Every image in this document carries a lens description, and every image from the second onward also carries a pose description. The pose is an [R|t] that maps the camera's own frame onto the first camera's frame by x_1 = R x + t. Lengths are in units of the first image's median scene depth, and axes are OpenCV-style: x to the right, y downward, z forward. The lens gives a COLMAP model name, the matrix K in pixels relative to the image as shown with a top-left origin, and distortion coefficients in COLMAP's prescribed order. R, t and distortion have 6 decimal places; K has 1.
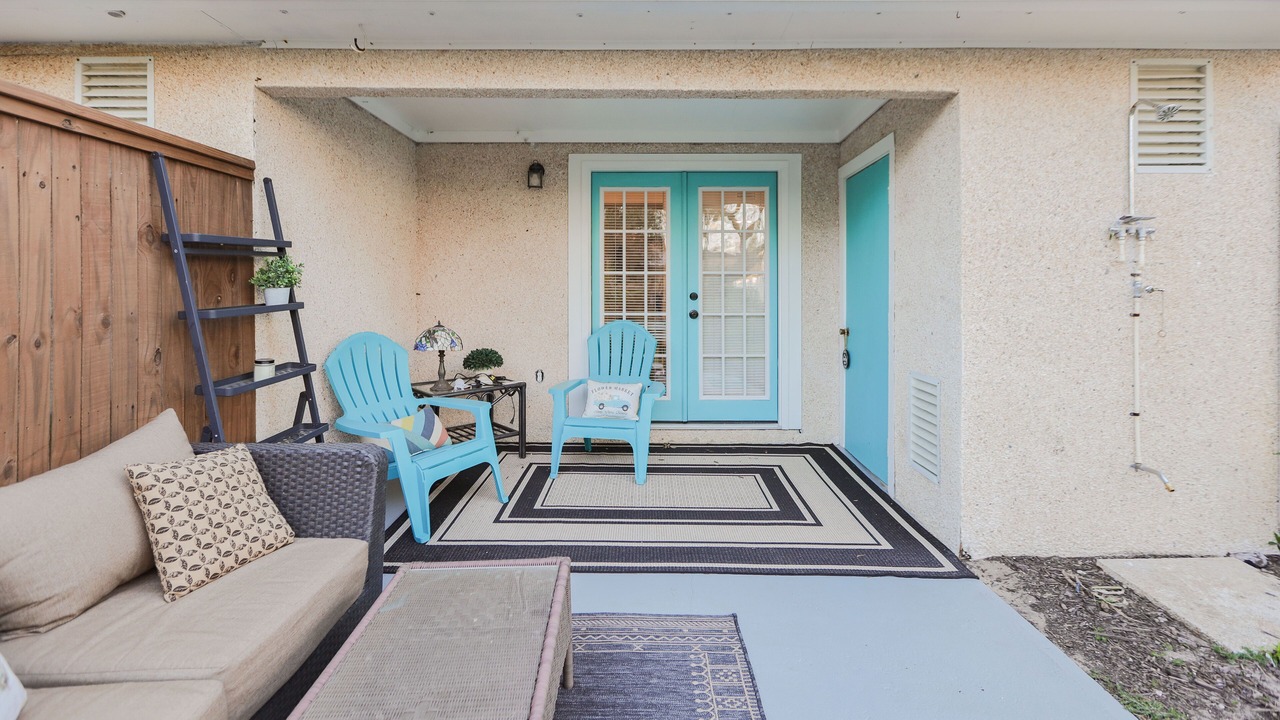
lens RADIAL K [[577.9, 0, 638.4], [0, 577.9, 295.4], [0, 0, 1]] dist [0.001077, 0.000313]
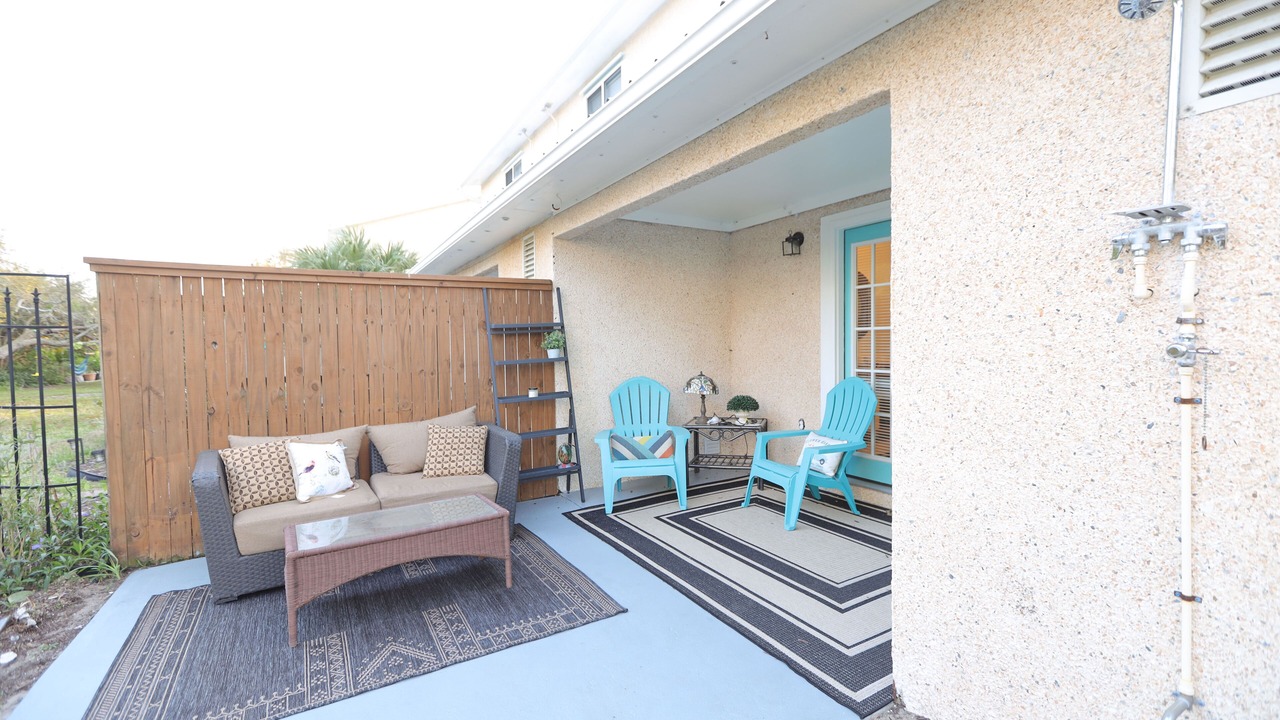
lens RADIAL K [[543.3, 0, 640.0], [0, 543.3, 360.0], [0, 0, 1]] dist [0.000862, 0.000330]
pose [[0.531594, 0.014842, -0.846869, 0.971040], [0.006017, 0.999755, 0.021298, -0.013876], [0.846978, -0.016418, 0.531375, 0.334433]]
